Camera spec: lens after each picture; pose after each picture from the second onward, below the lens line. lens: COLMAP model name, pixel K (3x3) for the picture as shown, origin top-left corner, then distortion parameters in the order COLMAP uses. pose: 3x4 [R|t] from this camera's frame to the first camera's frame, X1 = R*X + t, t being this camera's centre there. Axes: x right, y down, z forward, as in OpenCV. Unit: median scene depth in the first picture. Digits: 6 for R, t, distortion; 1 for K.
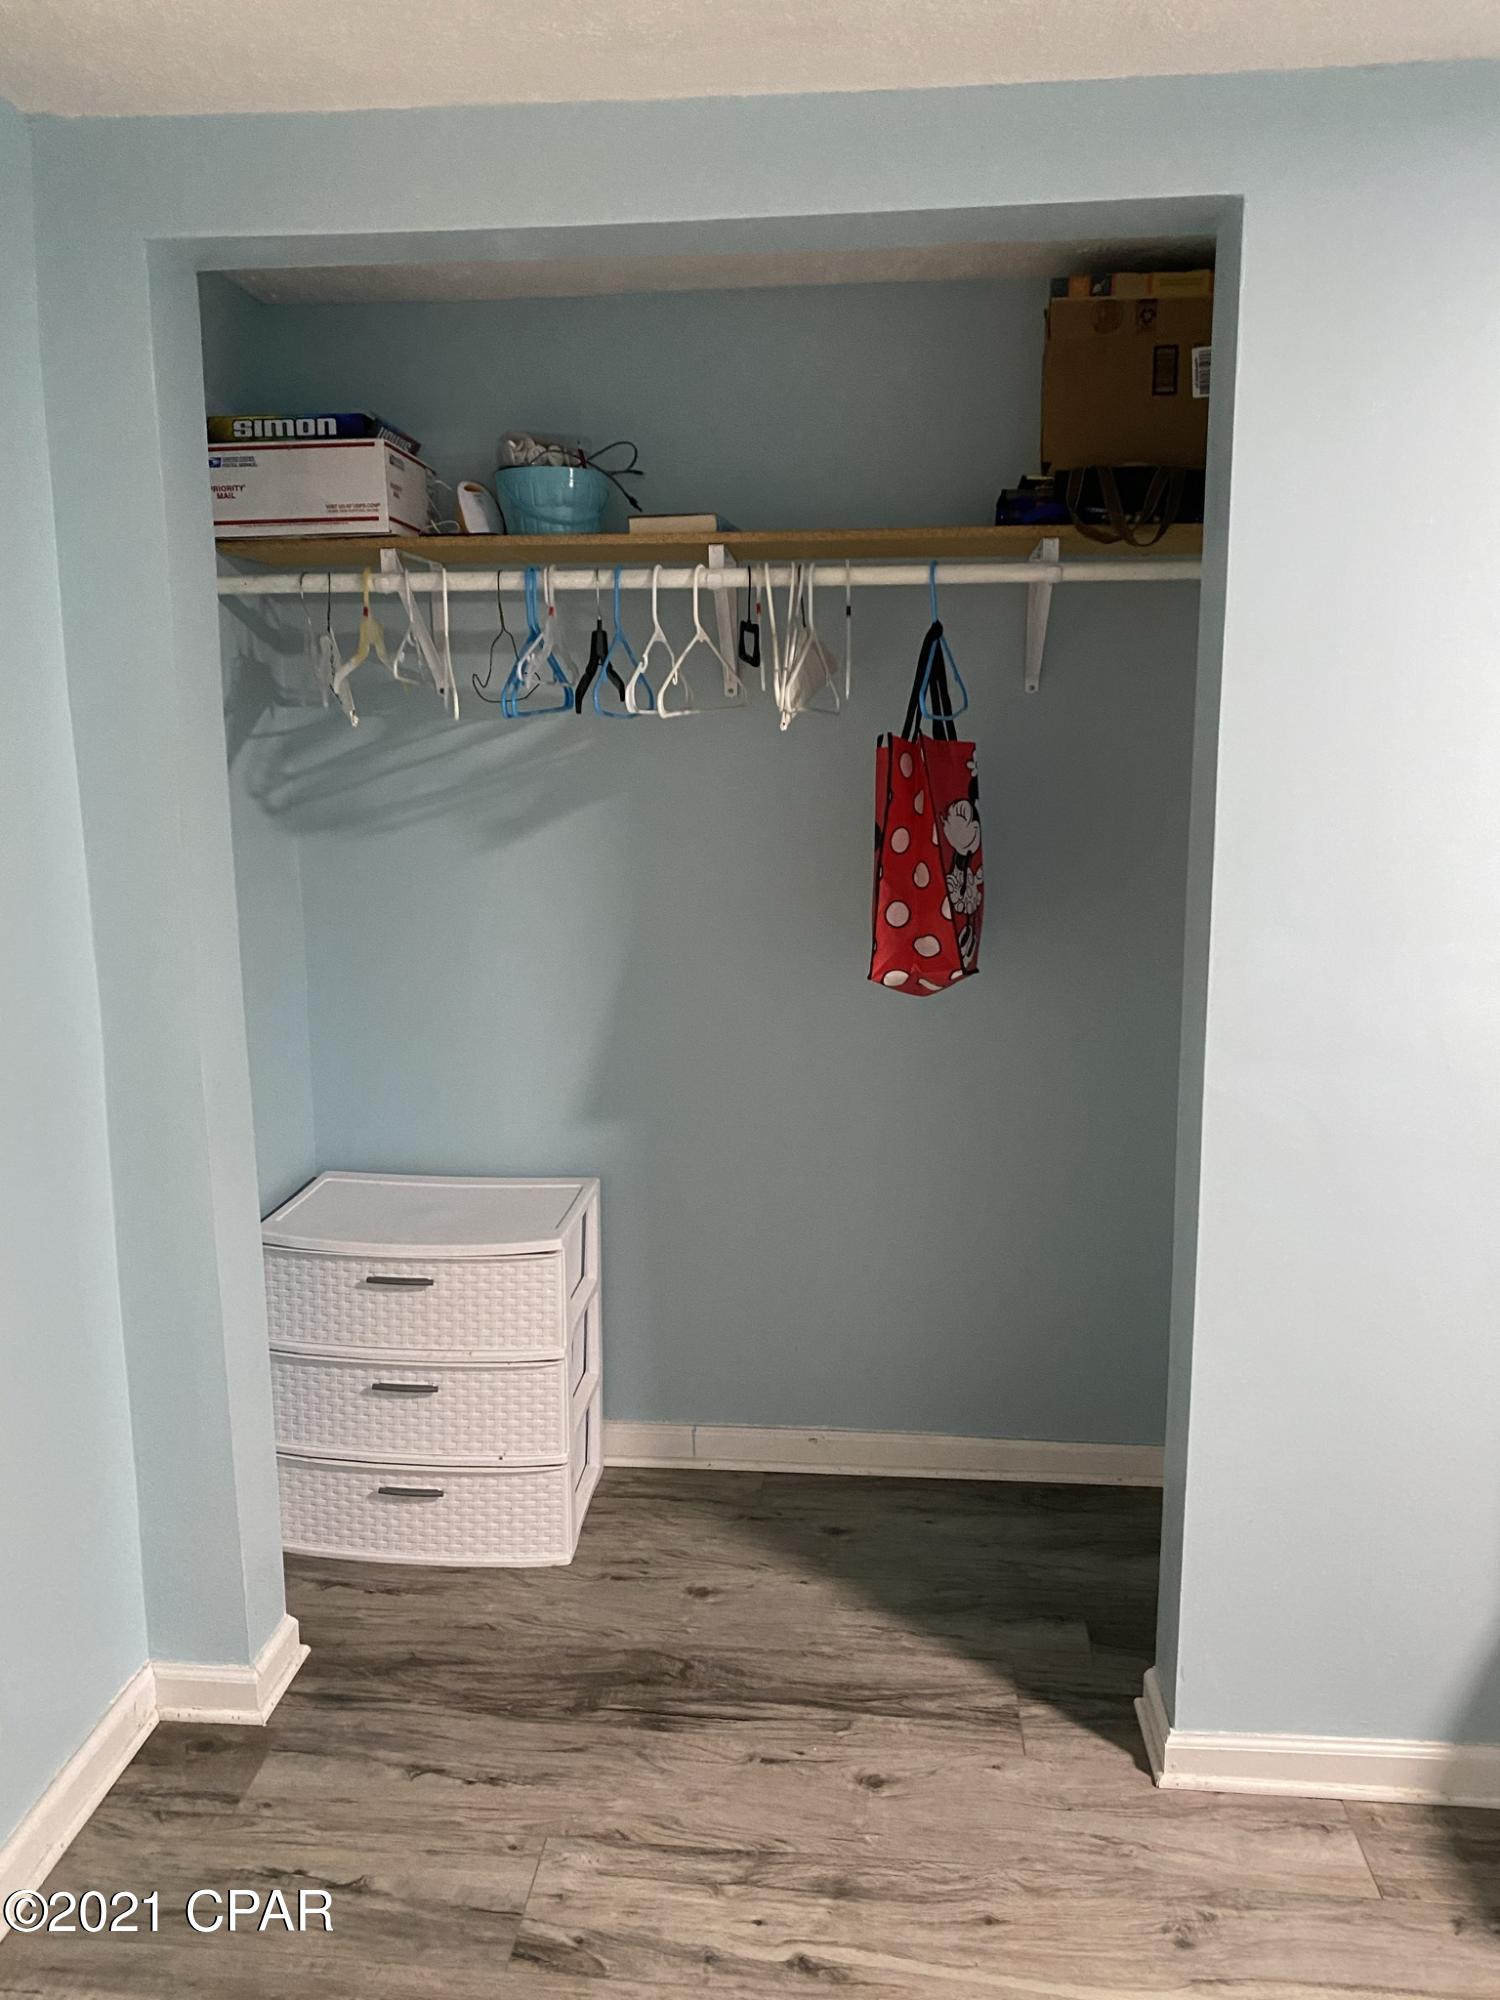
lens RADIAL K [[1531.0, 0, 753.8], [0, 1531.0, 1008.7], [0, 0, 1]] dist [0.030315, -0.040969]
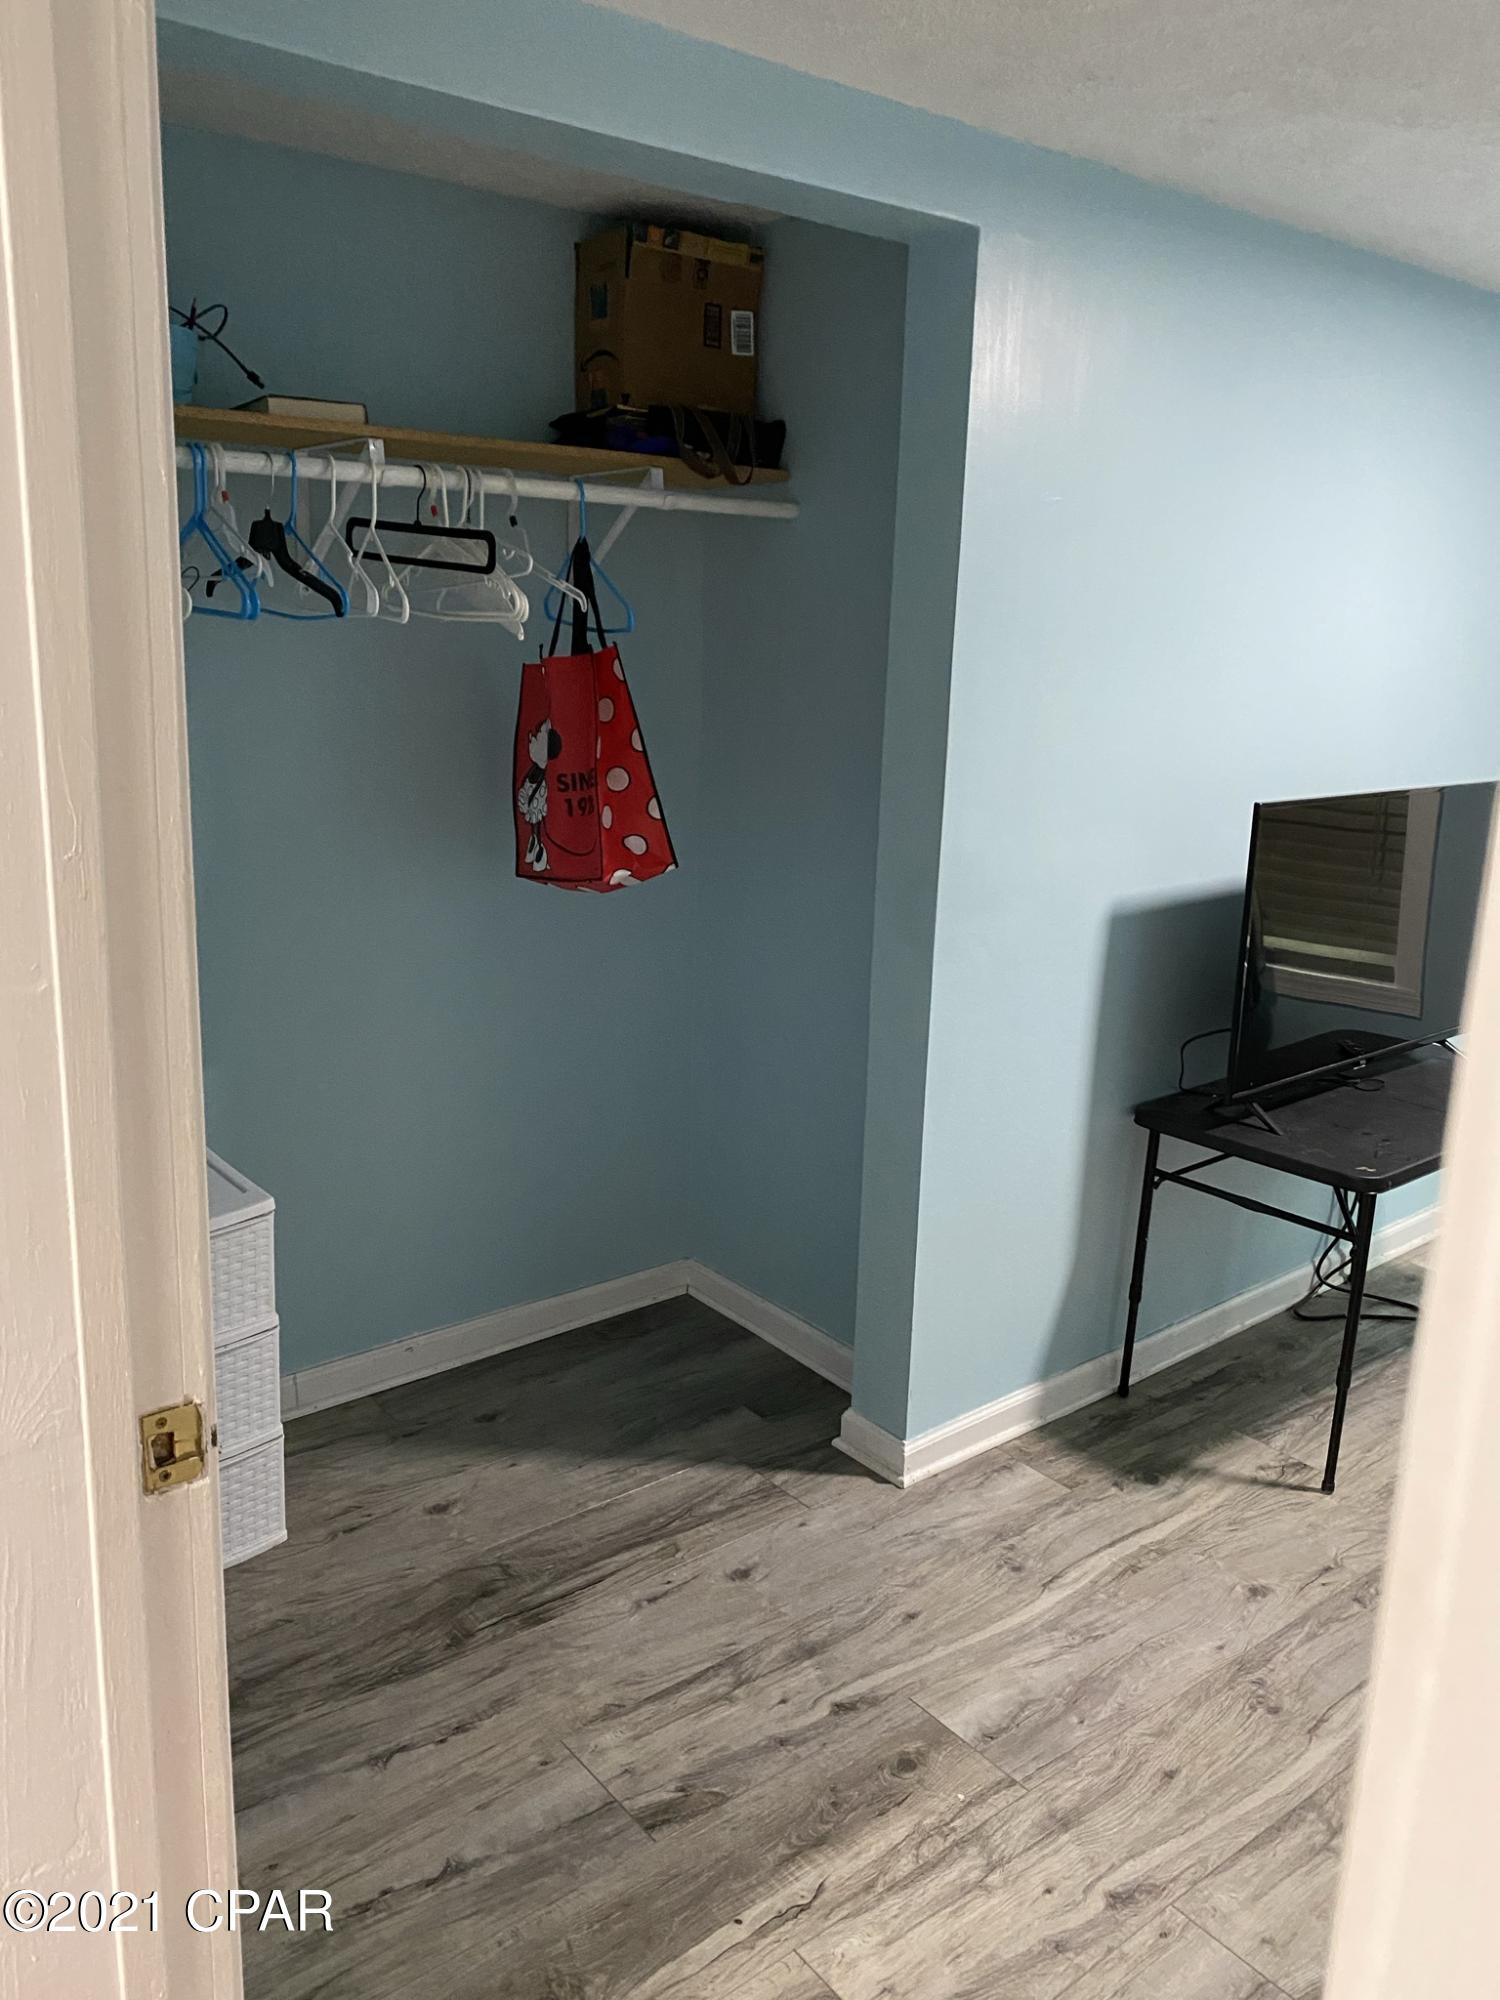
lens RADIAL K [[1531.0, 0, 738.4], [0, 1531.0, 998.5], [0, 0, 1]] dist [0.030315, -0.040969]
pose [[0.717066, -0.141812, 0.682426, -0.611222], [0.096937, 0.989859, 0.103841, -0.039349], [-0.690231, -0.008309, 0.723541, 0.166668]]
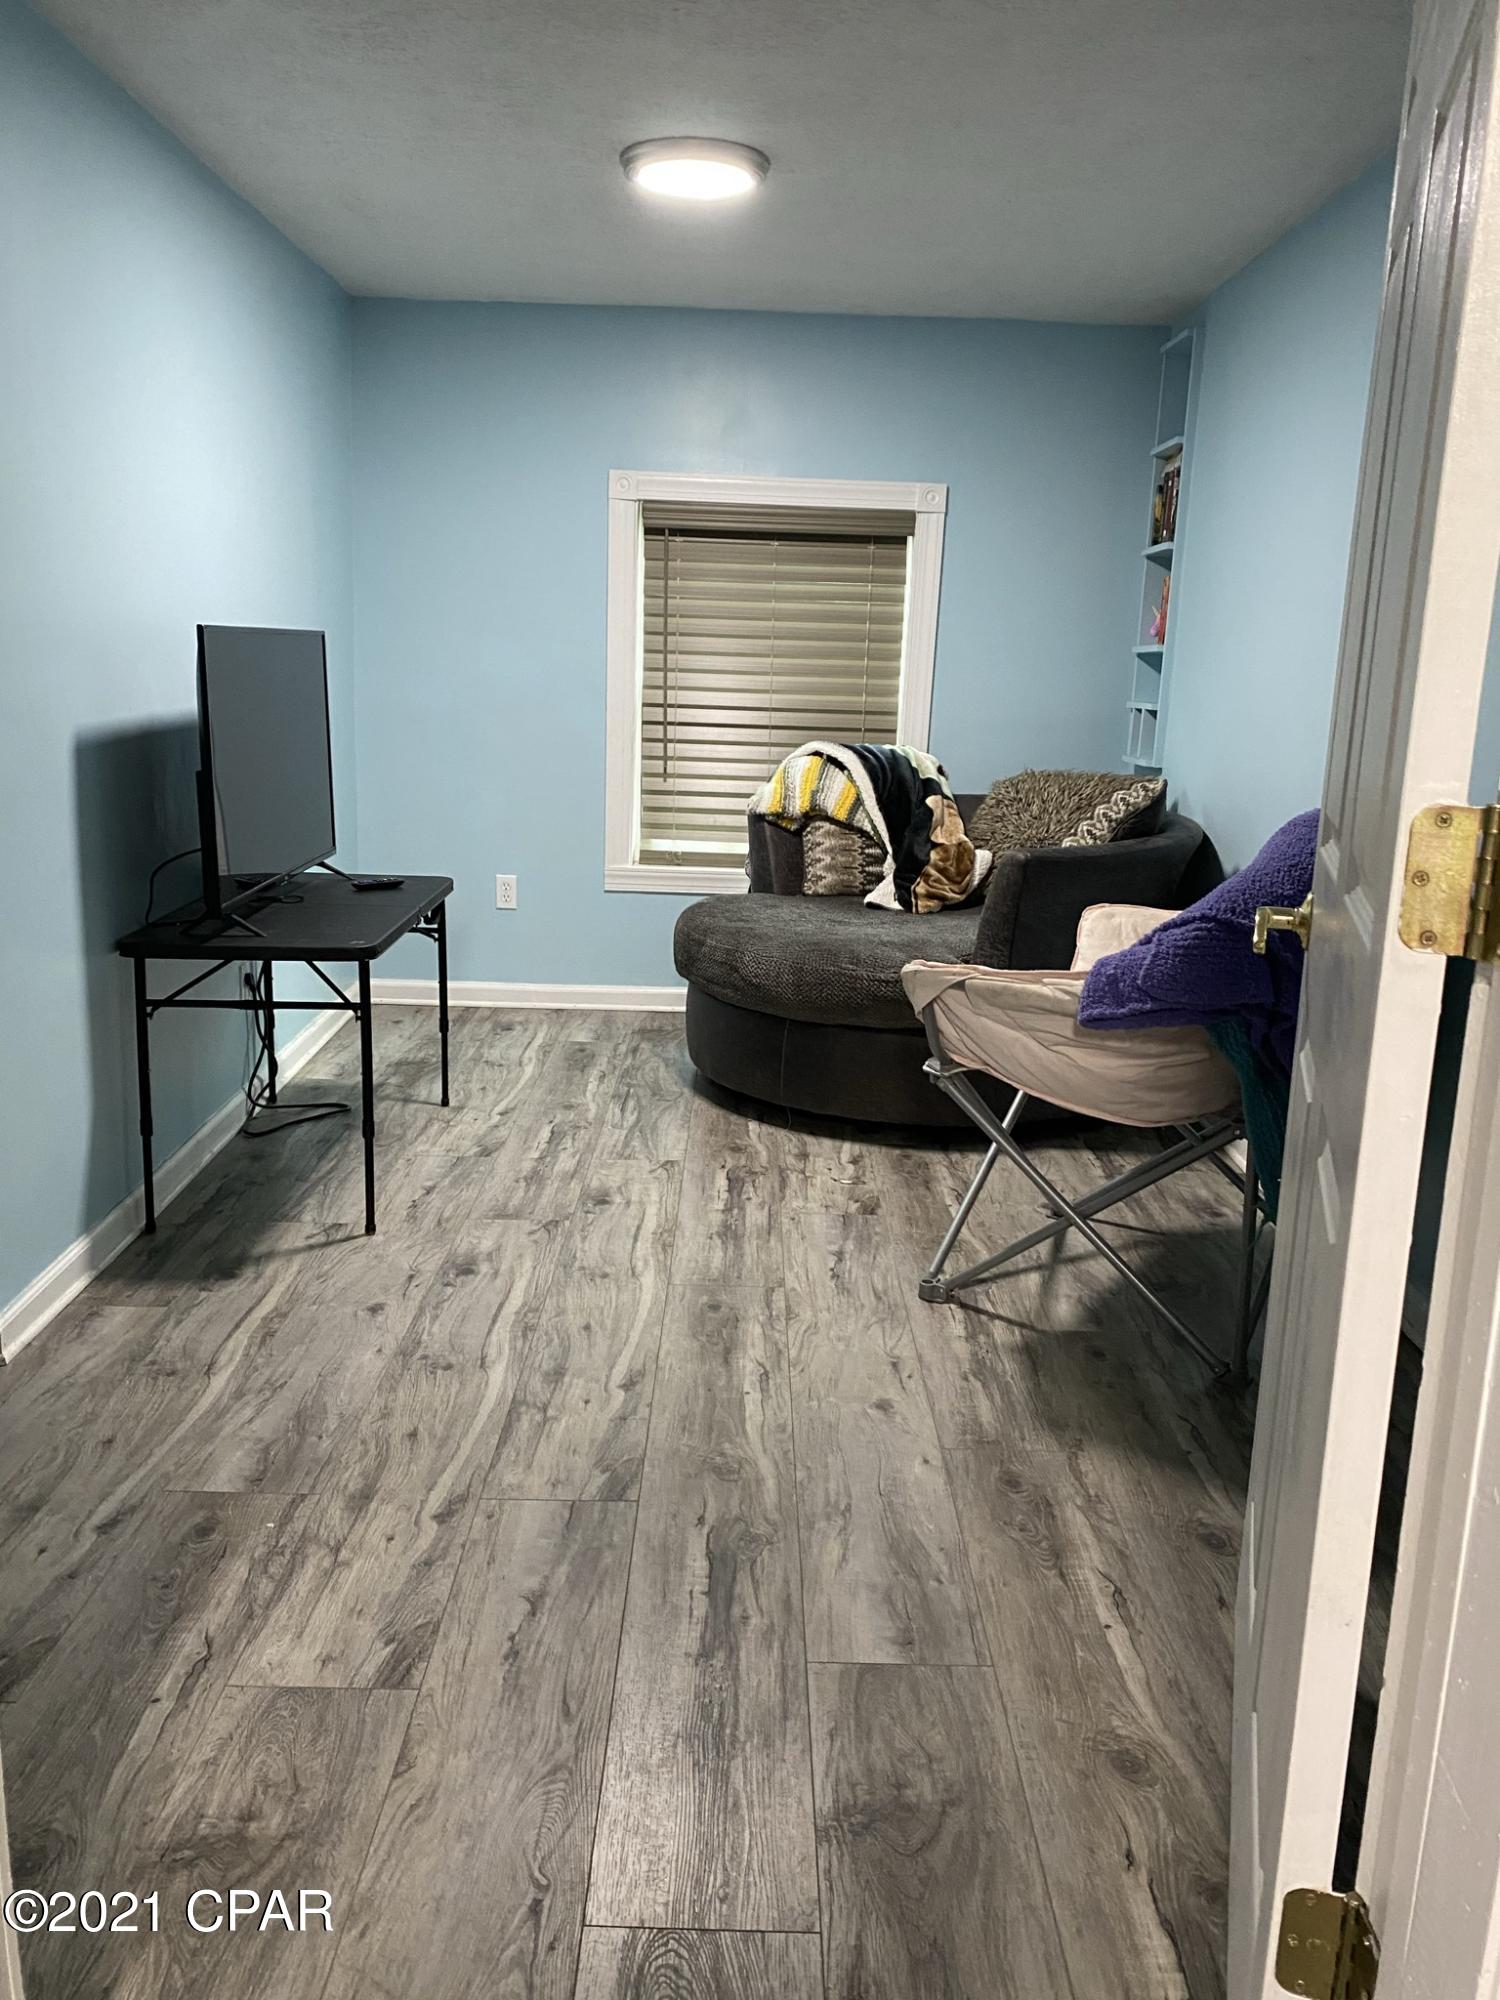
lens RADIAL K [[1531.0, 0, 755.4], [0, 1531.0, 999.4], [0, 0, 1]] dist [0.030315, -0.040969]
pose [[-0.100451, -0.220612, 0.970175, -0.838976], [0.156165, 0.959525, 0.234359, 0.044162], [-0.982610, 0.175049, -0.061933, 0.430037]]
